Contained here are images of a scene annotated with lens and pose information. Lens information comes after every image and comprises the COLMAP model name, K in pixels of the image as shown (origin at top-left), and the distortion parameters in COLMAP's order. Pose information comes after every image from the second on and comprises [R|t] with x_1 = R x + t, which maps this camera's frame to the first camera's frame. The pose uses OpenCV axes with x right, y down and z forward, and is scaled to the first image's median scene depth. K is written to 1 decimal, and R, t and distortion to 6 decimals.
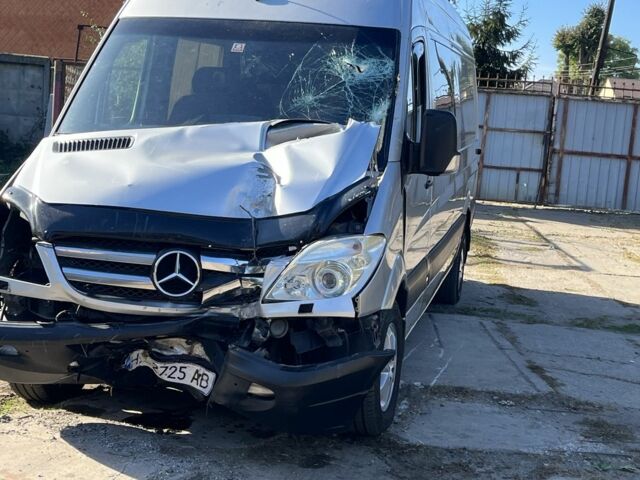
lens RADIAL K [[1005.6, 0, 320.0], [0, 1005.6, 240.0], [0, 0, 1]] dist [0.065287, 0.051246]
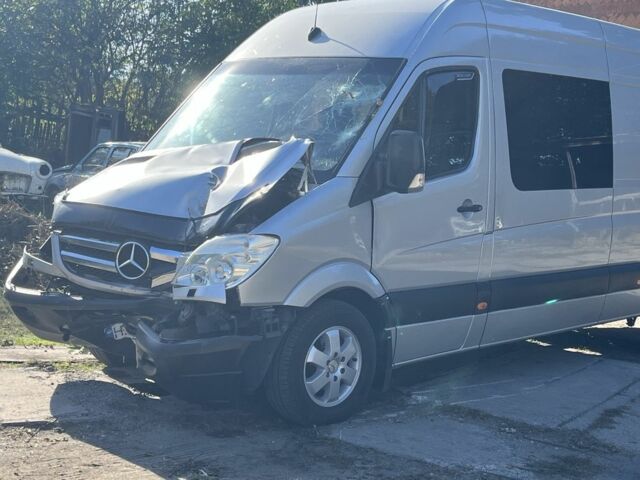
lens RADIAL K [[1005.6, 0, 320.0], [0, 1005.6, 240.0], [0, 0, 1]] dist [0.065287, 0.051246]
pose [[0.858194, 0.044793, -0.511367, 0.656219], [-0.077213, 0.996116, -0.042327, 0.041460], [0.507484, 0.075809, 0.858320, 0.060936]]
